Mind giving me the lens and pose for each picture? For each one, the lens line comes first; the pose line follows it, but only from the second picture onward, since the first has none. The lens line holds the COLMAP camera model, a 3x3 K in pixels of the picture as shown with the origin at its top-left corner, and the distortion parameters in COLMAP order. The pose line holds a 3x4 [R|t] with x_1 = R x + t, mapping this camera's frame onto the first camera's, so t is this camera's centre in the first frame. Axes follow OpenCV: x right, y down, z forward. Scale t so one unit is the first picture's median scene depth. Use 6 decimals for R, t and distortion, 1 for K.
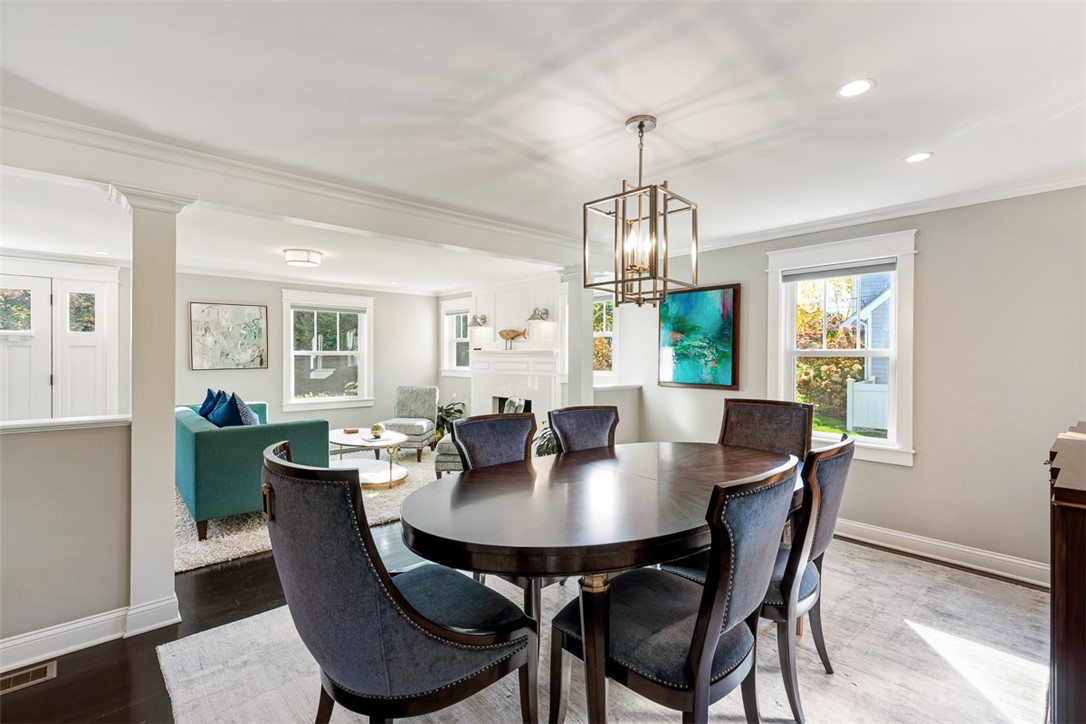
lens RADIAL K [[493.6, 0, 543.0], [0, 493.6, 362.0], [0, 0, 1]] dist [0.000312, 0.000059]
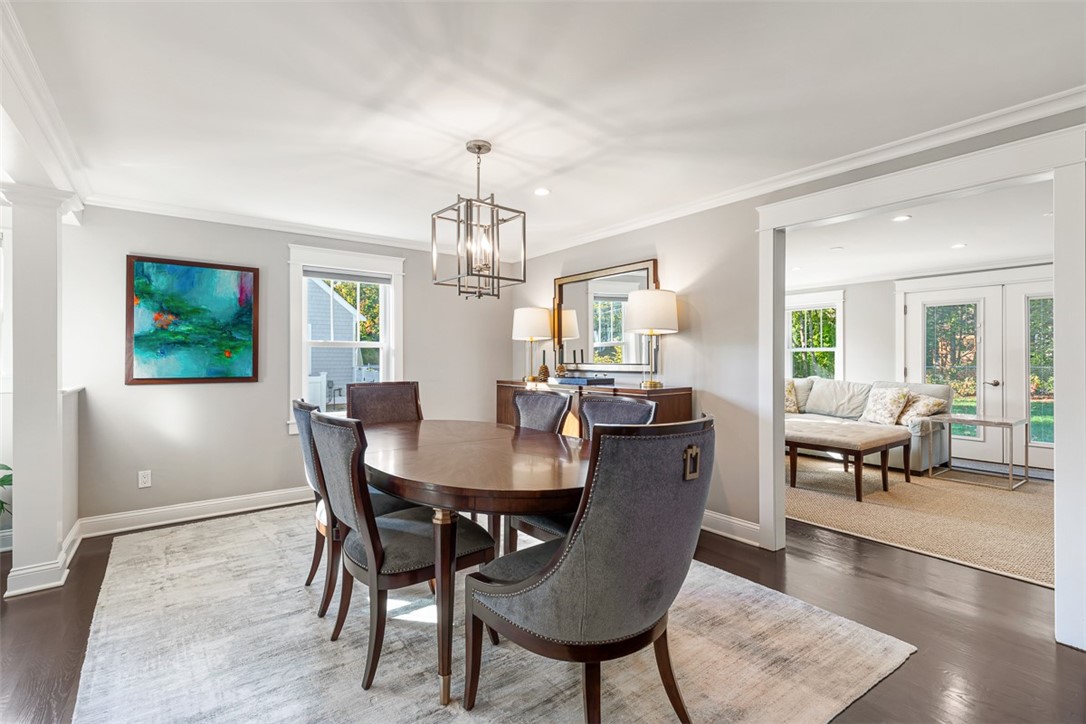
lens RADIAL K [[493.6, 0, 543.0], [0, 493.6, 362.0], [0, 0, 1]] dist [0.000312, 0.000059]
pose [[0.077892, -0.012785, 0.996880, -0.531371], [0.010525, 0.999873, 0.012001, 0.015296], [-0.996906, 0.009558, 0.078017, 0.404131]]
